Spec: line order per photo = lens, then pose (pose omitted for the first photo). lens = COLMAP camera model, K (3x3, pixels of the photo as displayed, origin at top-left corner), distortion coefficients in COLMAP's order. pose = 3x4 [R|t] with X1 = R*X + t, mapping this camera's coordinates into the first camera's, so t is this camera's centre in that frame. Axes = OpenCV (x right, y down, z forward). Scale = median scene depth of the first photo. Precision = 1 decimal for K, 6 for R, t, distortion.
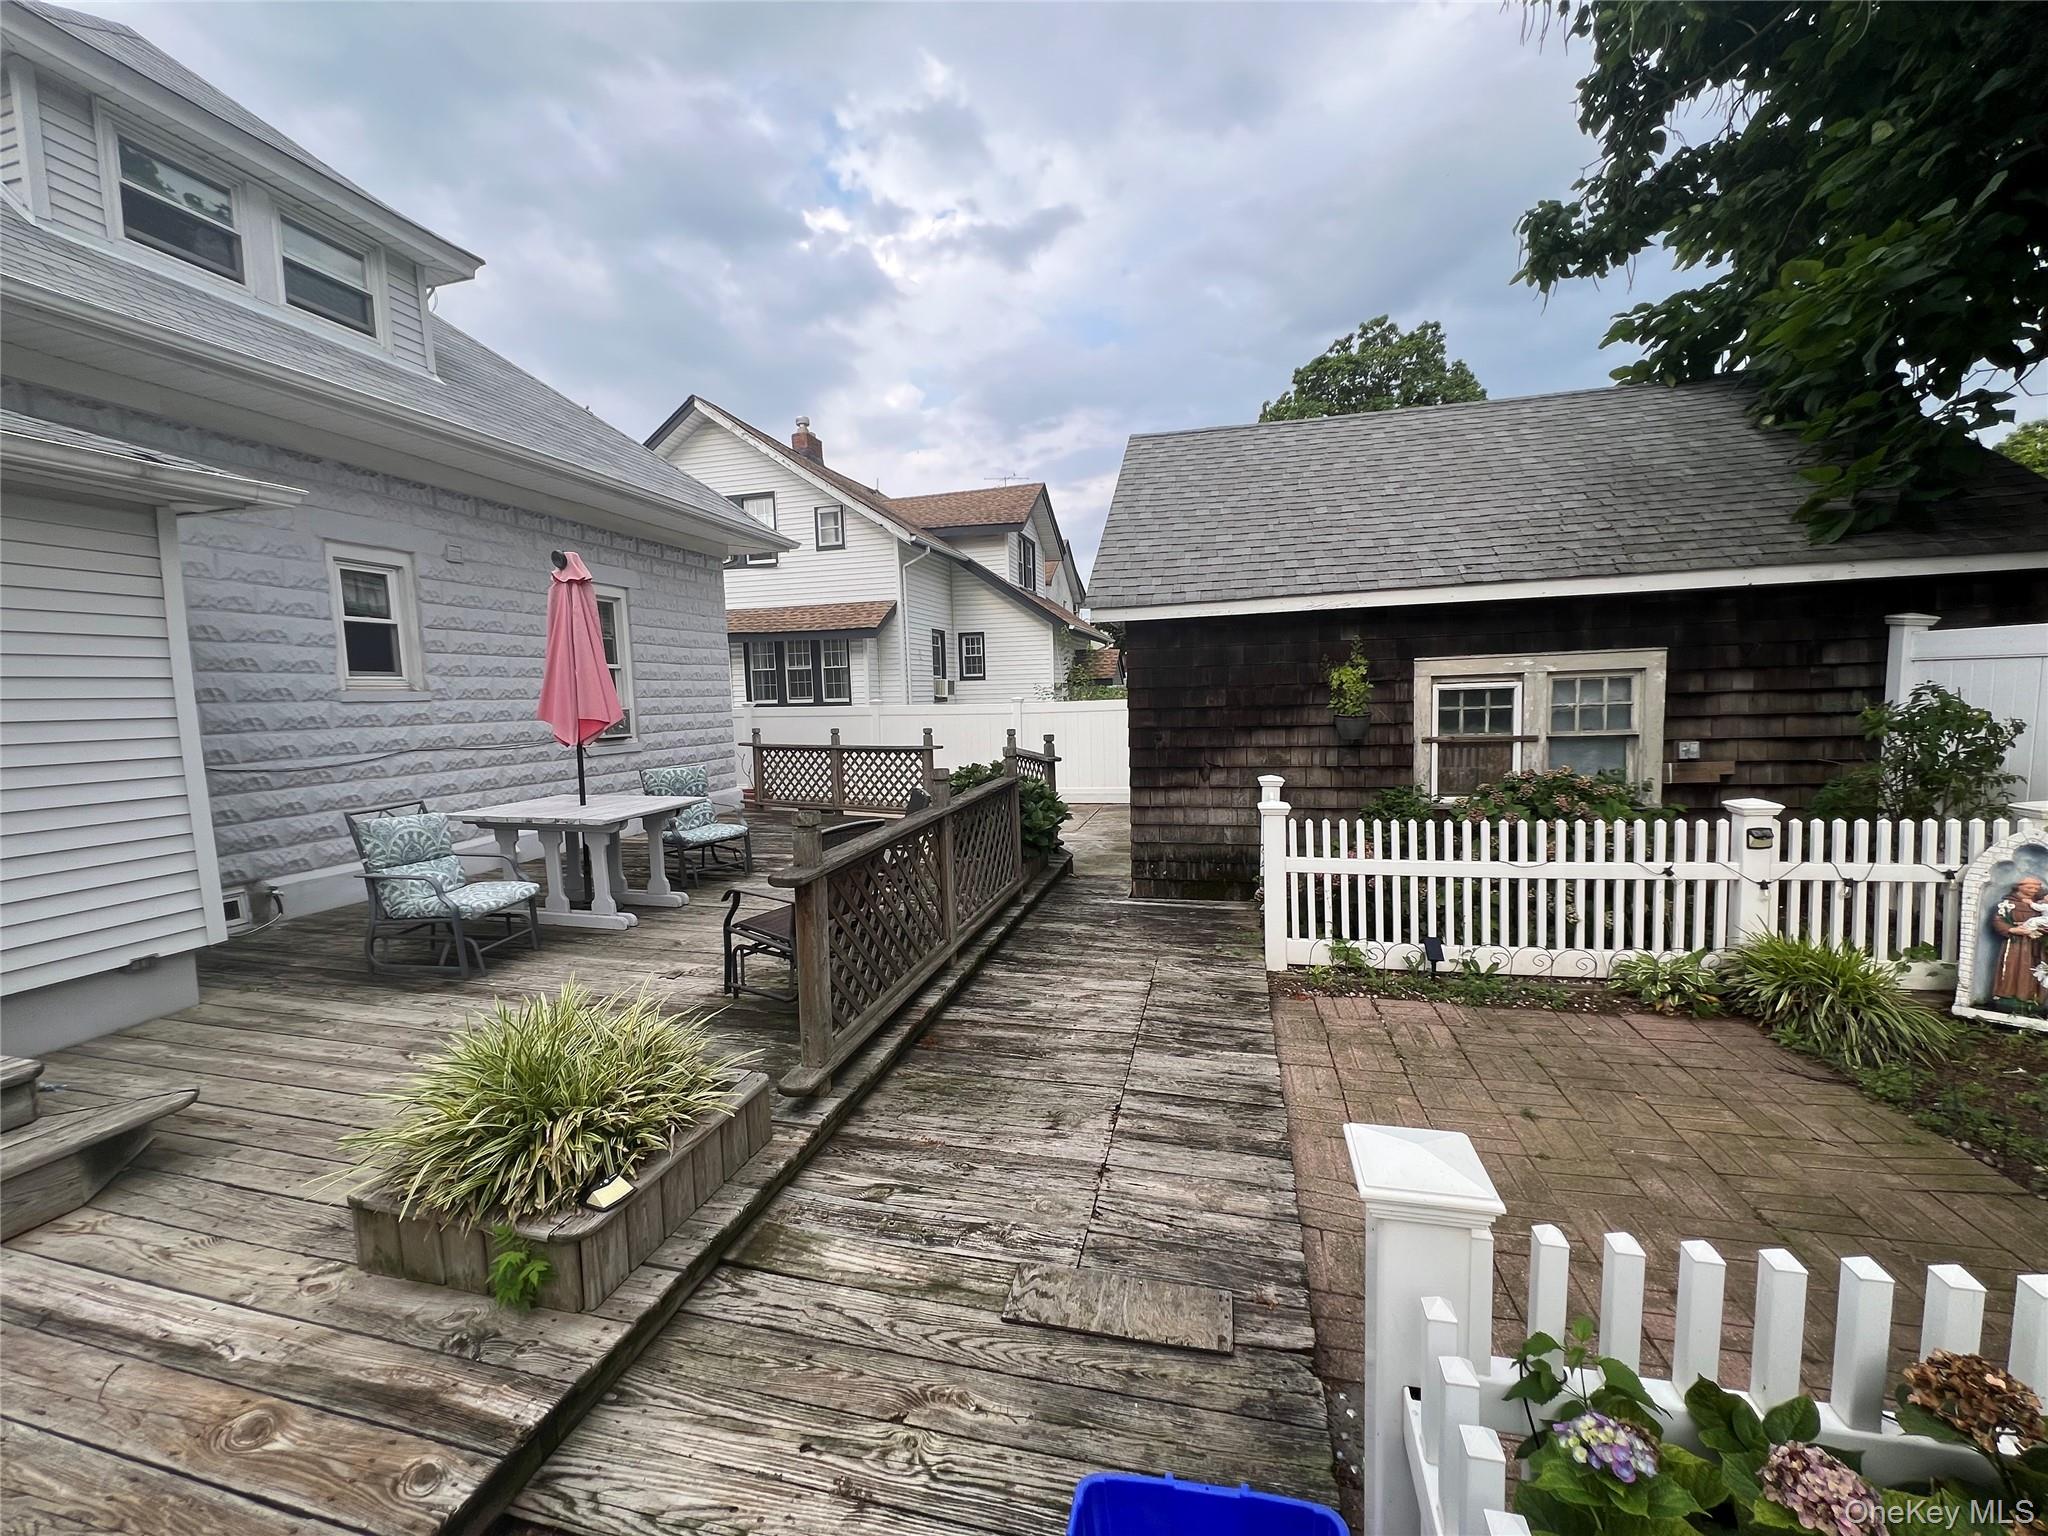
lens RADIAL K [[816.4, 0, 1020.3], [0, 816.4, 773.6], [0, 0, 1]] dist [-0.004032, 0.000815]
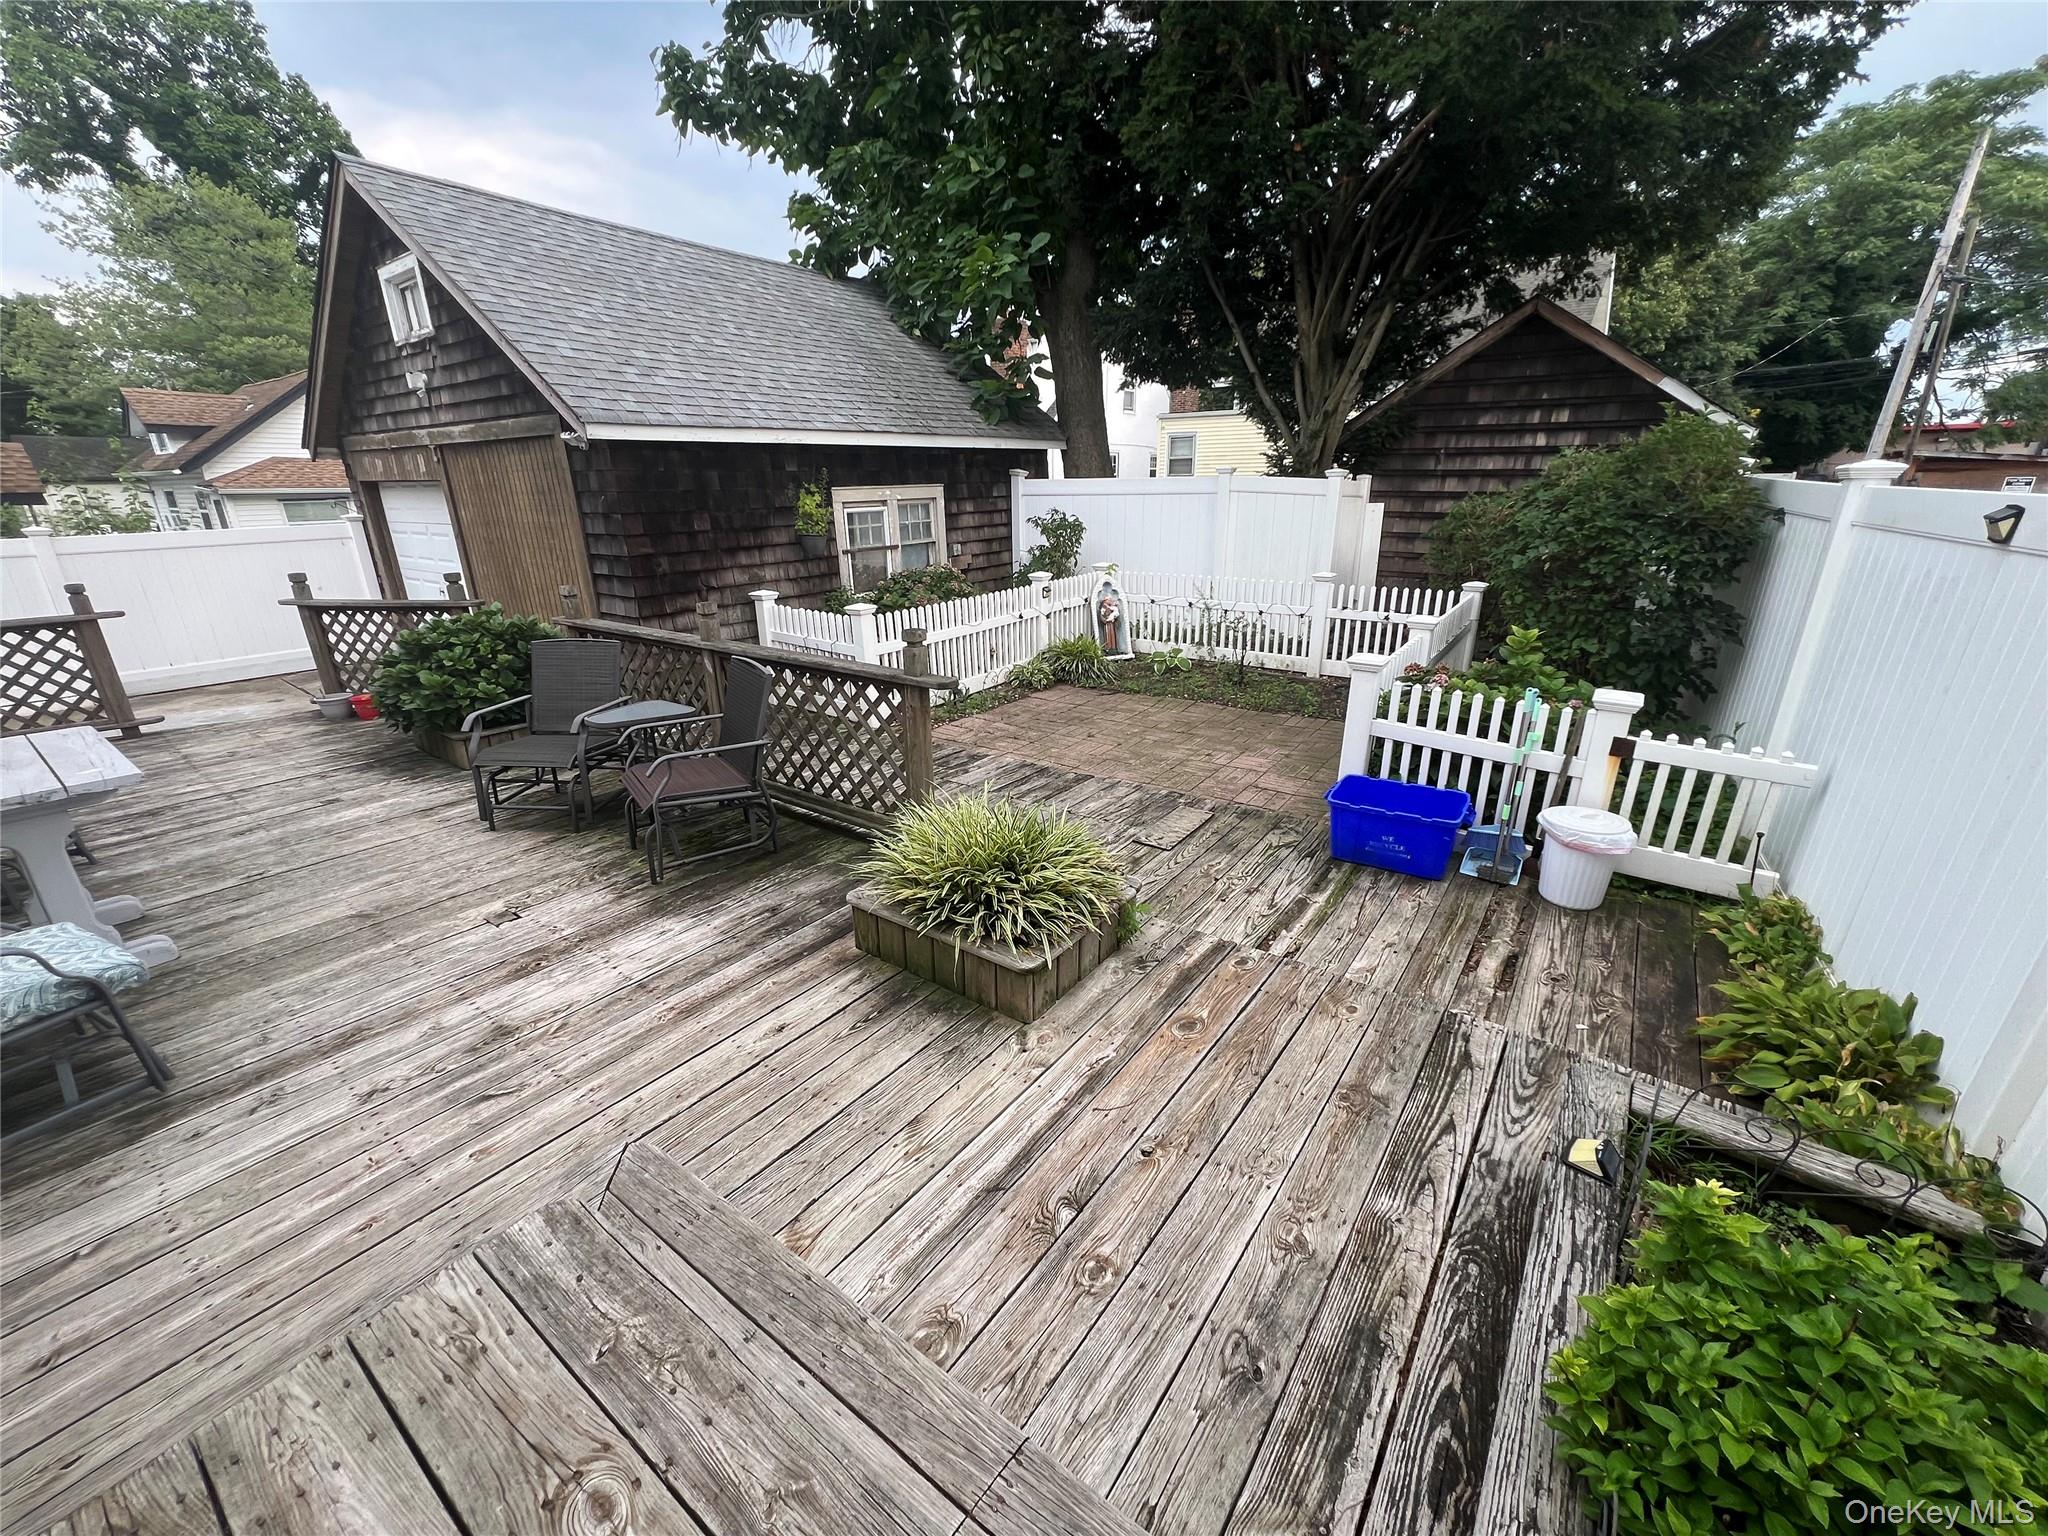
lens RADIAL K [[816.4, 0, 1020.3], [0, 816.4, 773.6], [0, 0, 1]] dist [-0.004032, 0.000815]
pose [[0.375307, -0.290087, 0.880338, -0.705987], [0.095398, 0.956810, 0.274616, -0.034549], [-0.921978, -0.019083, 0.386771, 0.216375]]
